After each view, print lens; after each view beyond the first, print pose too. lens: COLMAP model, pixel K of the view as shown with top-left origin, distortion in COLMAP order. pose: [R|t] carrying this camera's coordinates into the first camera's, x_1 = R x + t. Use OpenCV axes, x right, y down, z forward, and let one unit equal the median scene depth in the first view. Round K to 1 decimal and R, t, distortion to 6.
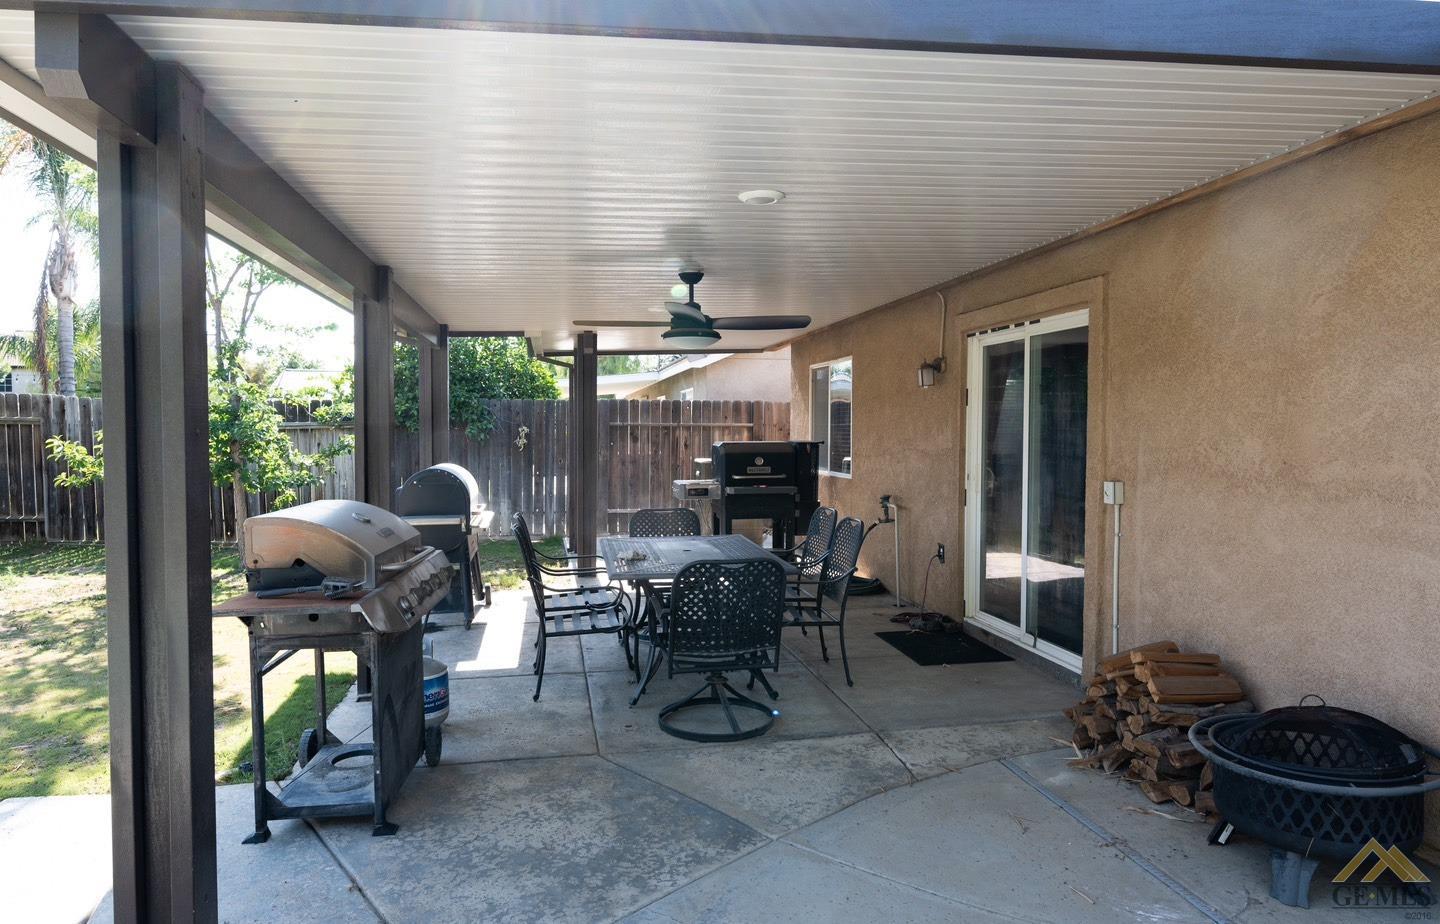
lens RADIAL K [[920.2, 0, 714.5], [0, 920.2, 461.1], [0, 0, 1]] dist [0.005104, 0.001128]
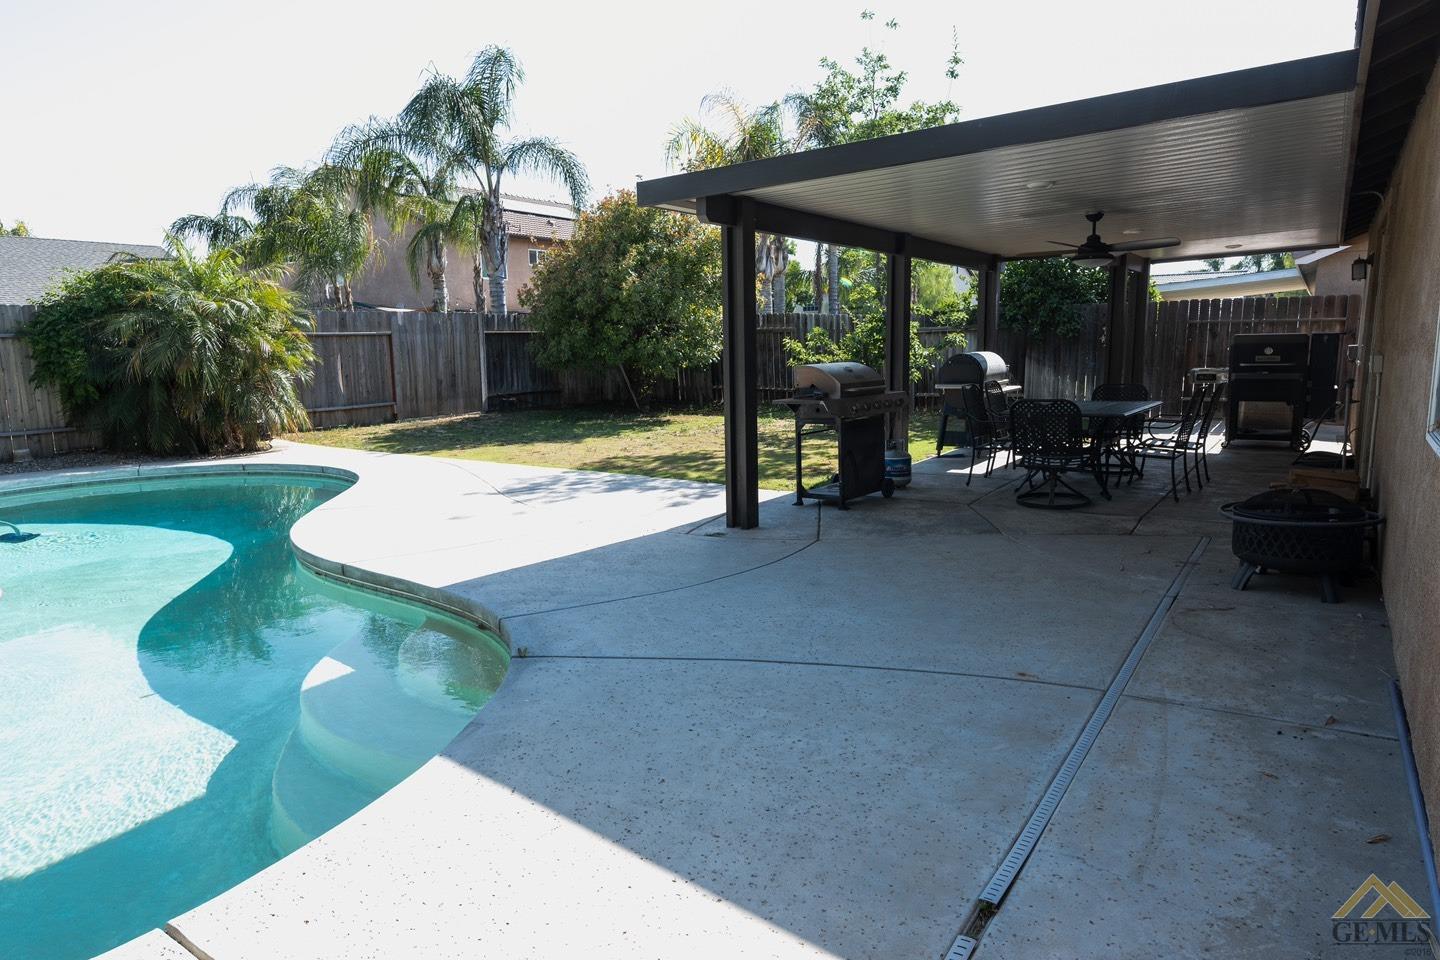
lens RADIAL K [[883.1, 0, 727.0], [0, 883.1, 479.1], [0, 0, 1]] dist [-0.003570, 0.000076]
pose [[0.720162, 0.094585, -0.687328, 0.386418], [-0.006472, 0.991536, 0.129667, 0.023689], [0.693776, -0.088933, 0.714679, -0.306596]]
